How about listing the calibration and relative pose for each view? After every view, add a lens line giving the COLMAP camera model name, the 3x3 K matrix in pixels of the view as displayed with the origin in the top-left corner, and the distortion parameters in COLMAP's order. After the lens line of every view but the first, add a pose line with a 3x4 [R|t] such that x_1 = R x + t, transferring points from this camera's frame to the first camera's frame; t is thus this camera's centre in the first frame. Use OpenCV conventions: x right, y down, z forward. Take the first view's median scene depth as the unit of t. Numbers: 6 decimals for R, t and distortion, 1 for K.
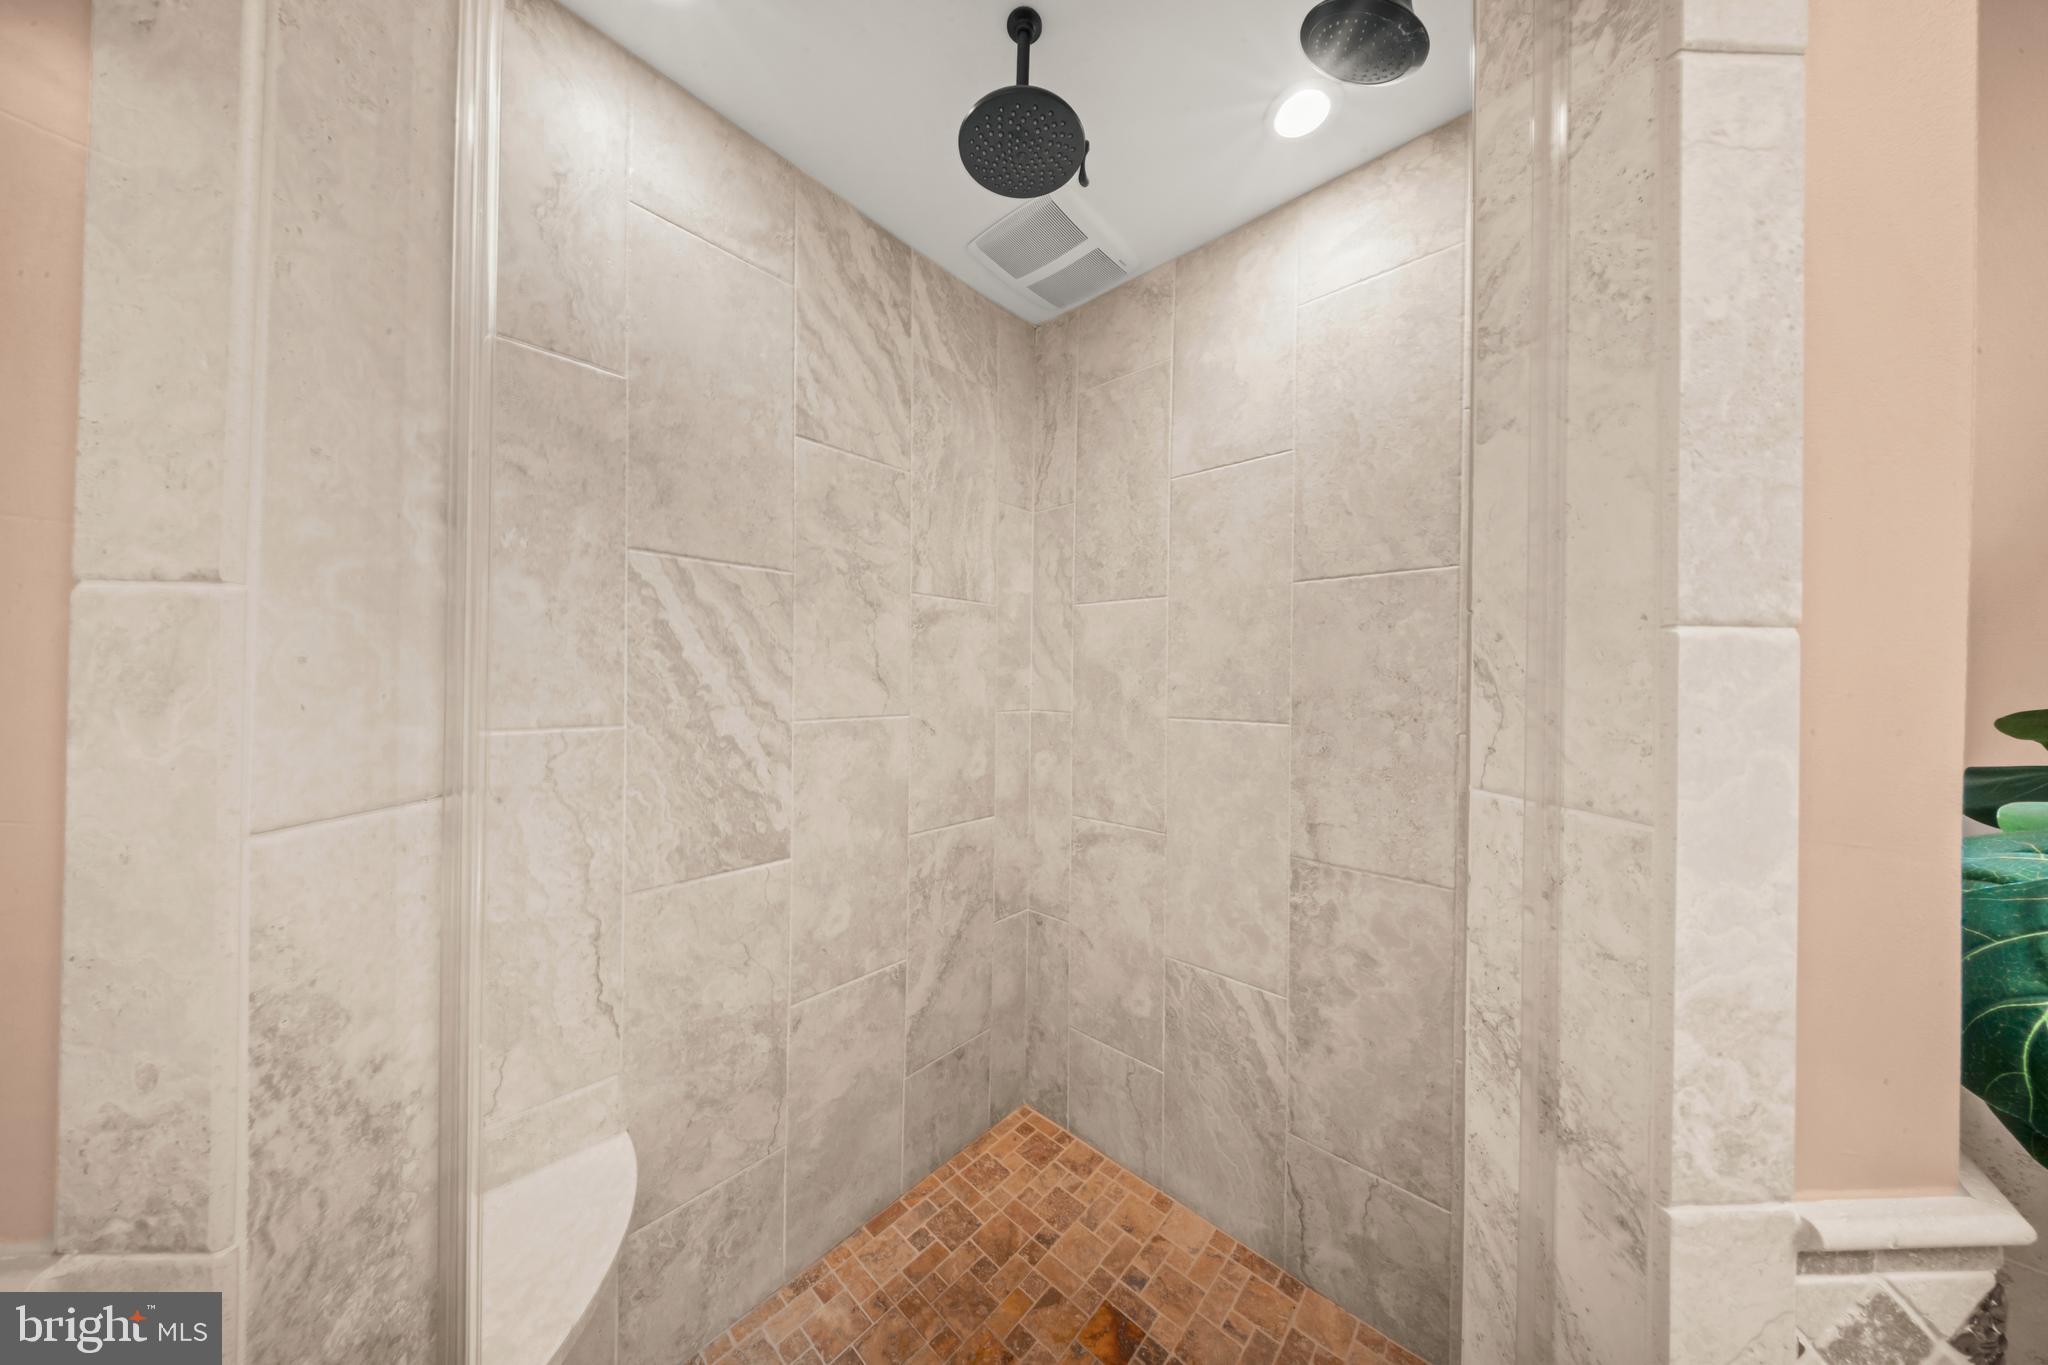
lens RADIAL K [[607.1, 0, 1024.2], [0, 607.1, 683.2], [0, 0, 1]] dist [-0.000292, -0.000064]
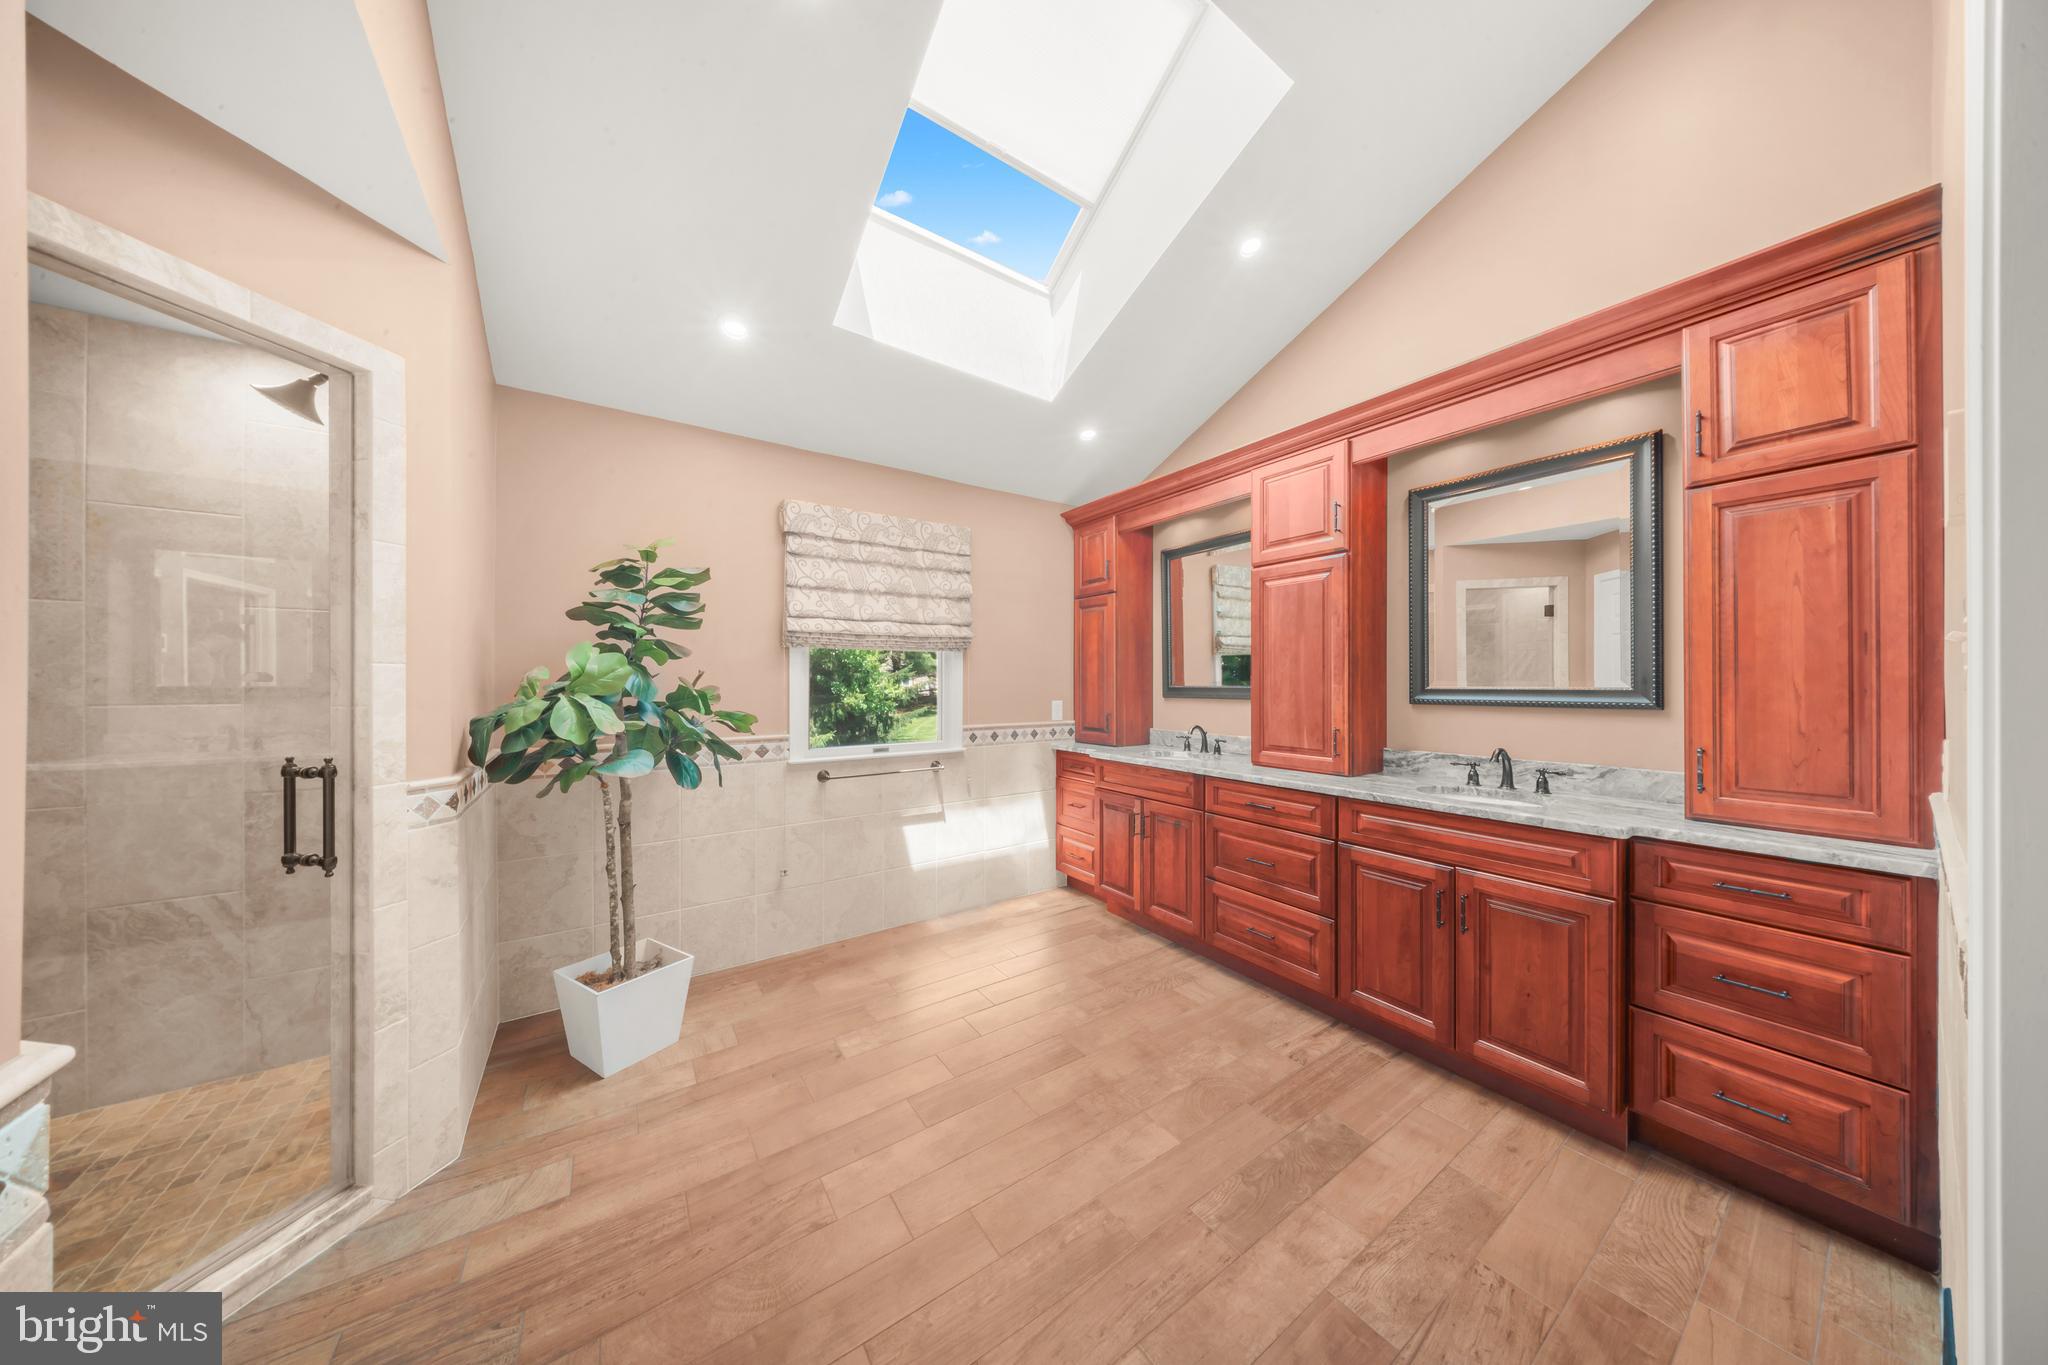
lens RADIAL K [[607.1, 0, 1023.9], [0, 607.1, 683.3], [0, 0, 1]] dist [-0.000292, -0.000064]
pose [[0.232488, -0.011709, 0.972529, -0.553175], [0.002965, 0.999931, 0.011330, 0.006357], [-0.972595, 0.000250, 0.232507, -1.188503]]
